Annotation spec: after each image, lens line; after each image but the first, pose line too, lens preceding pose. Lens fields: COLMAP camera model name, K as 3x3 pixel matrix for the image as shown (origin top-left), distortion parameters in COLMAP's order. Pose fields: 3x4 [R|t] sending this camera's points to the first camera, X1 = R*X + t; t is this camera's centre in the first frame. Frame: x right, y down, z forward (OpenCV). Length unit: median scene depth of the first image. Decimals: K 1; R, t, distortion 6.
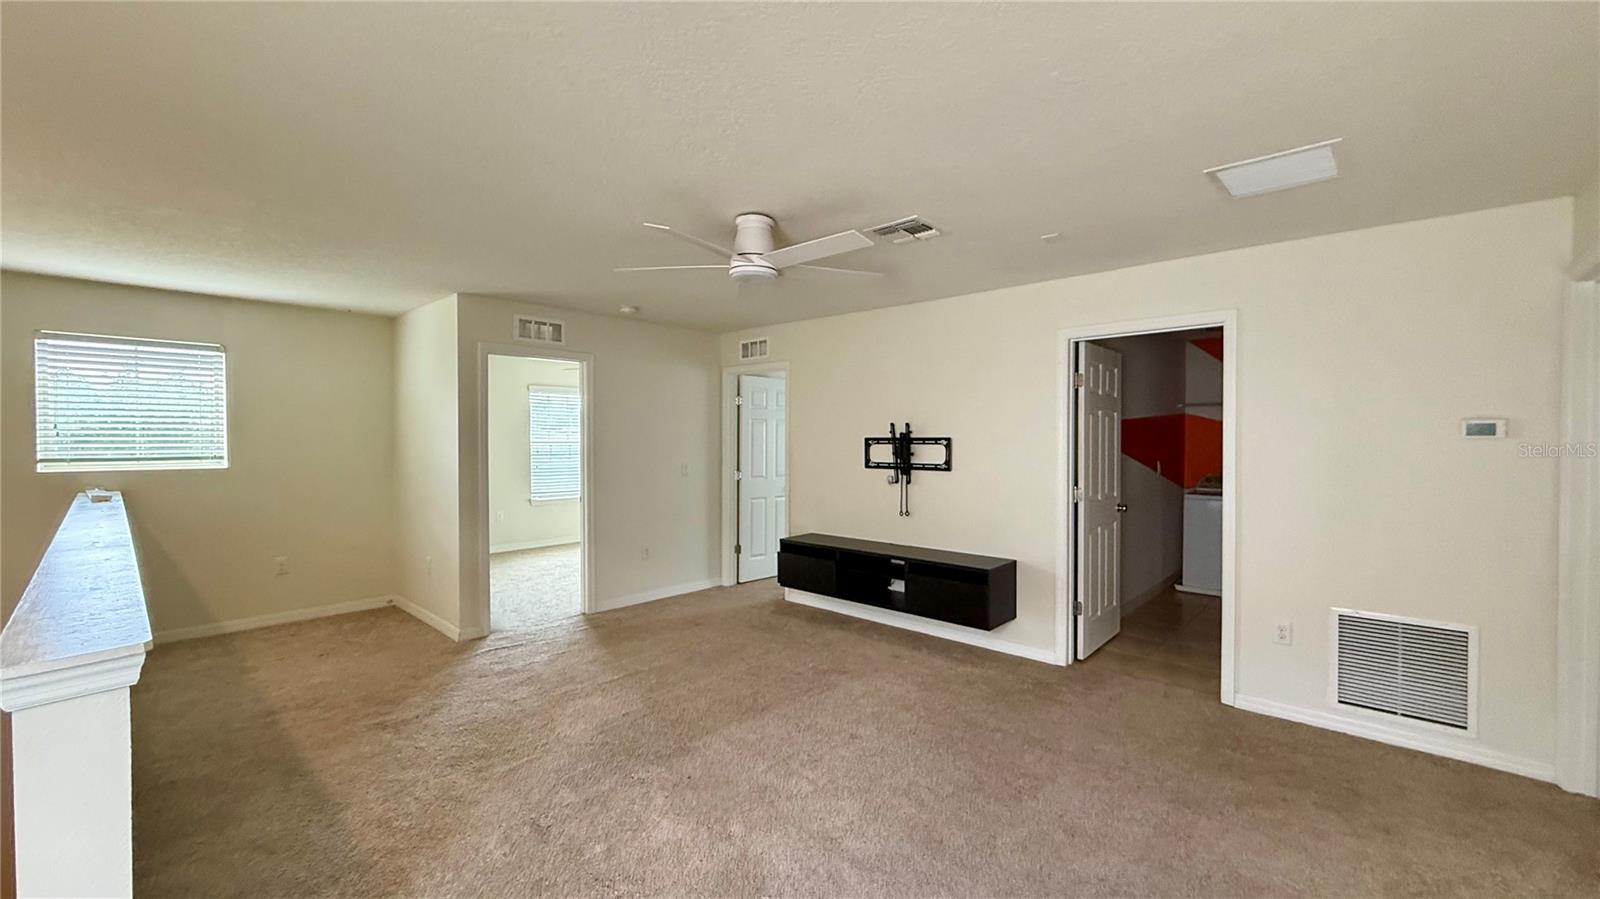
lens RADIAL K [[637.4, 0, 796.8], [0, 637.4, 447.7], [0, 0, 1]] dist [-0.000624, 0.000490]
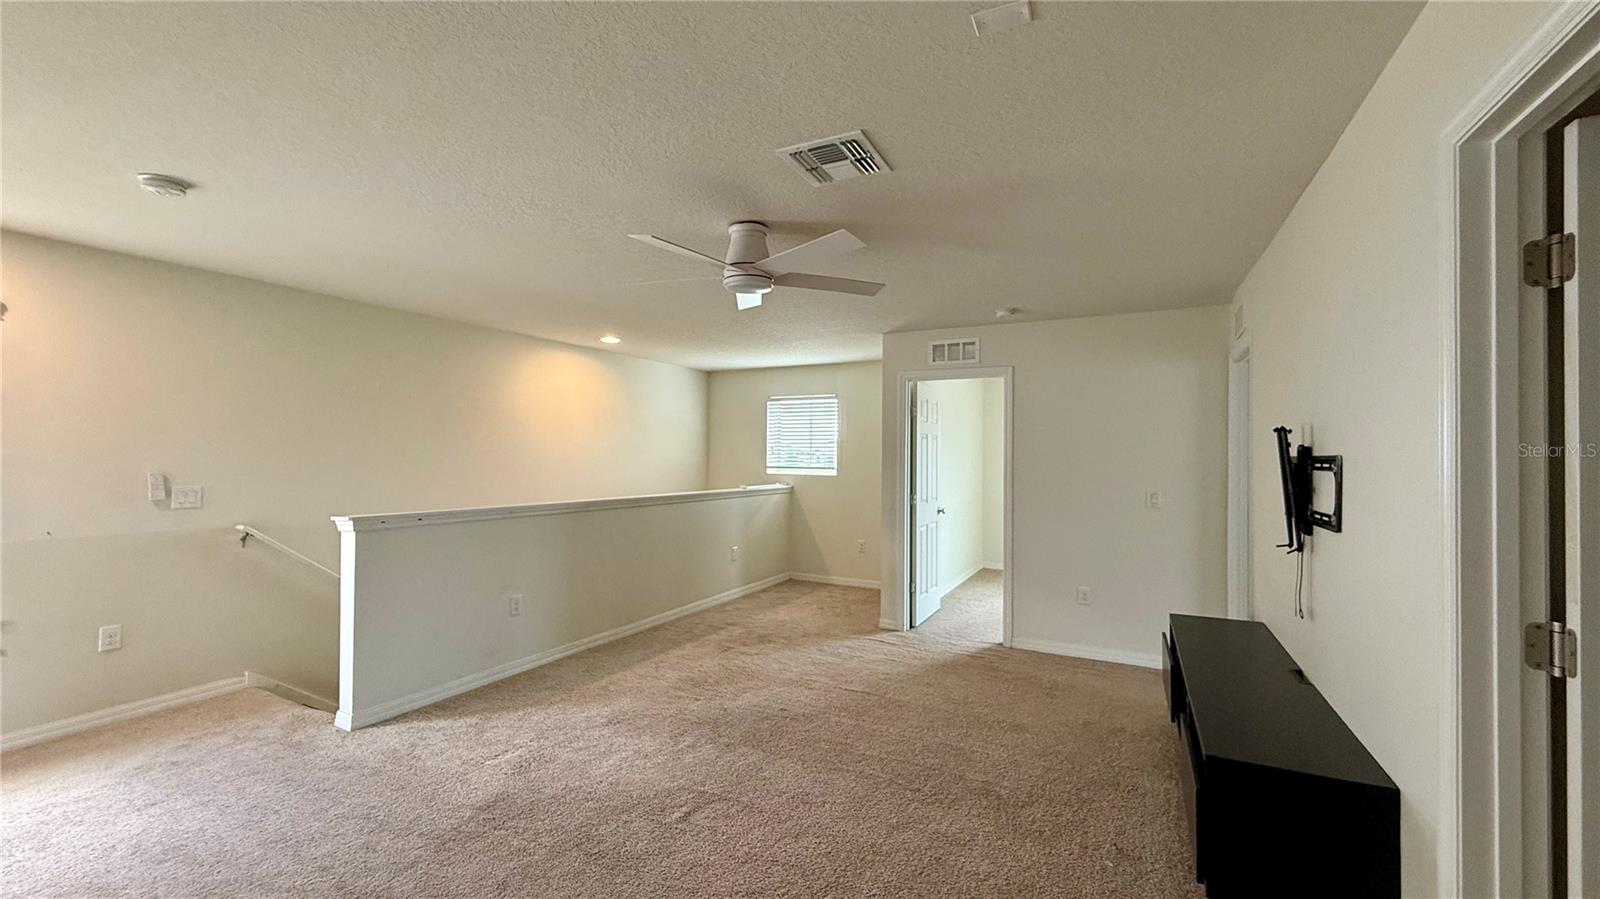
lens RADIAL K [[637.4, 0, 796.8], [0, 637.4, 447.7], [0, 0, 1]] dist [-0.000624, 0.000490]
pose [[0.266285, -0.010485, -0.963837, 0.625157], [-0.027419, 0.999454, -0.018448, -0.003412], [0.963504, 0.031340, 0.265852, 0.578627]]
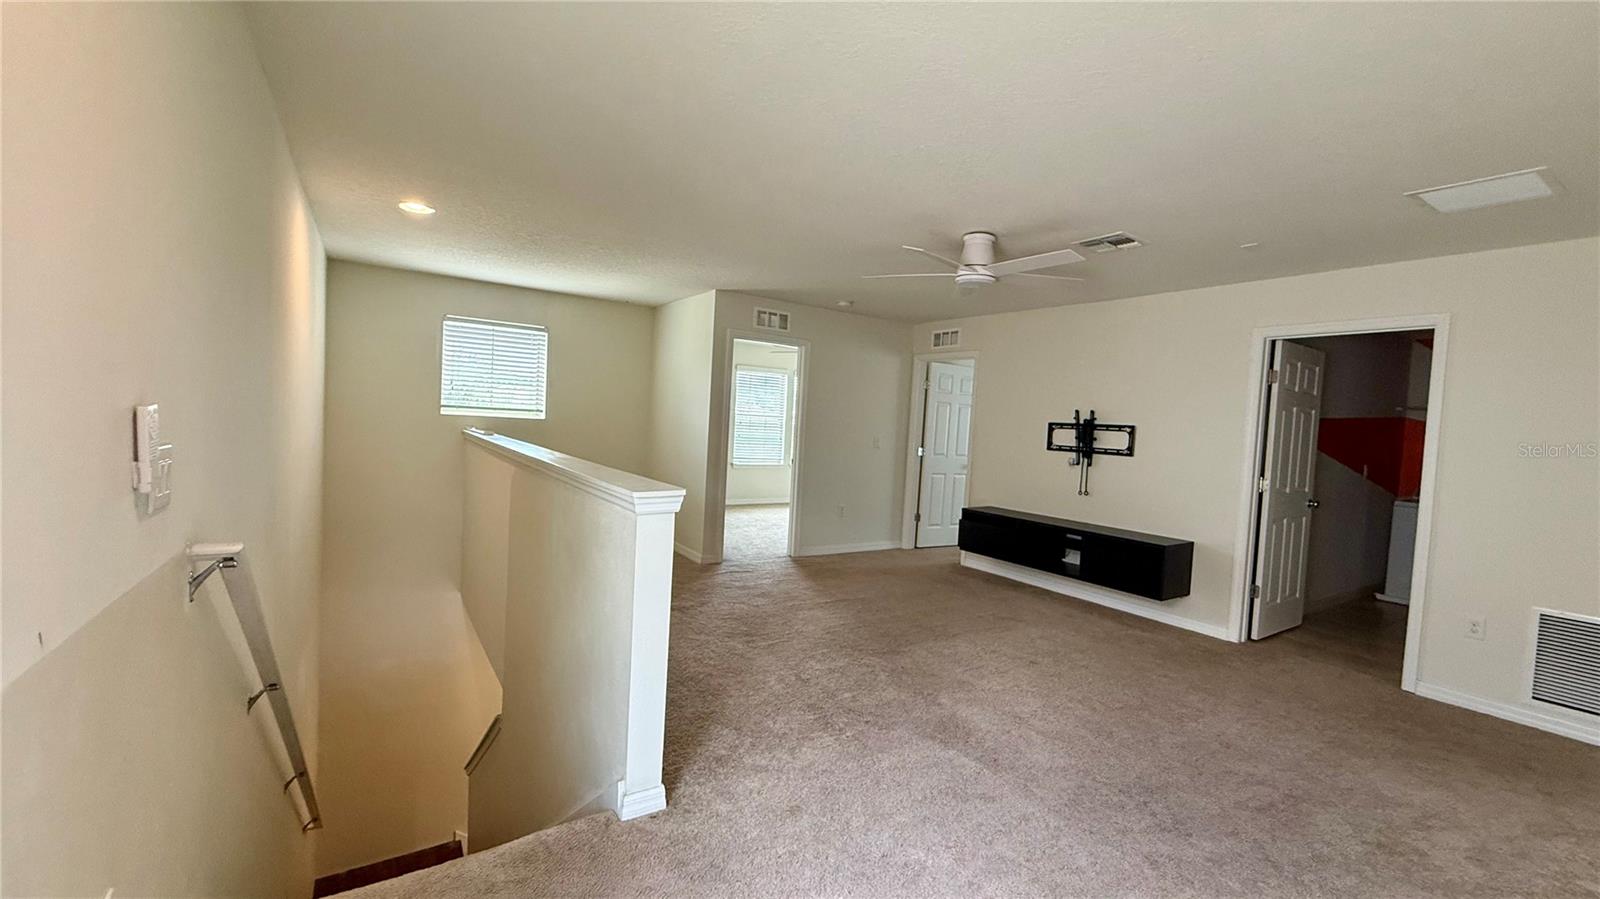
lens RADIAL K [[637.4, 0, 796.8], [0, 637.4, 447.7], [0, 0, 1]] dist [-0.000624, 0.000490]
pose [[0.969983, 0.063346, -0.234779, -0.065904], [-0.058335, 0.997898, 0.028235, 0.027070], [0.236074, -0.013692, 0.971639, -0.209555]]
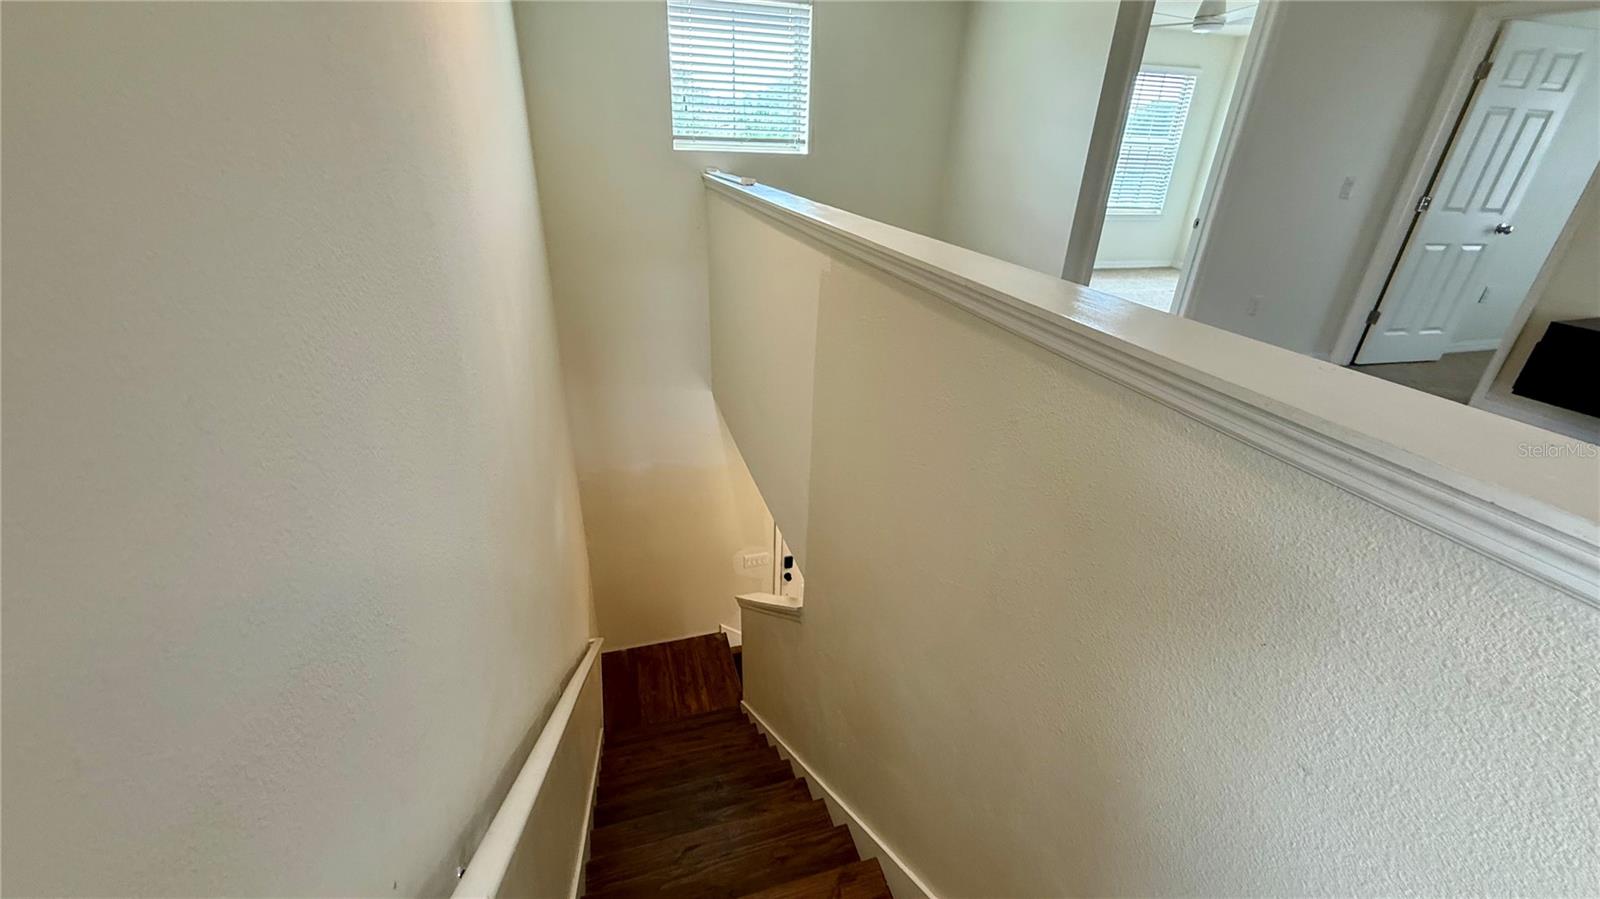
lens RADIAL K [[638.8, 0, 795.4], [0, 638.8, 448.2], [0, 0, 1]] dist [0.001457, 0.000185]
pose [[0.861322, 0.249335, -0.442670, -0.445063], [-0.041366, 0.902818, 0.428028, 0.023759], [0.506373, -0.350358, 0.787931, 0.121534]]
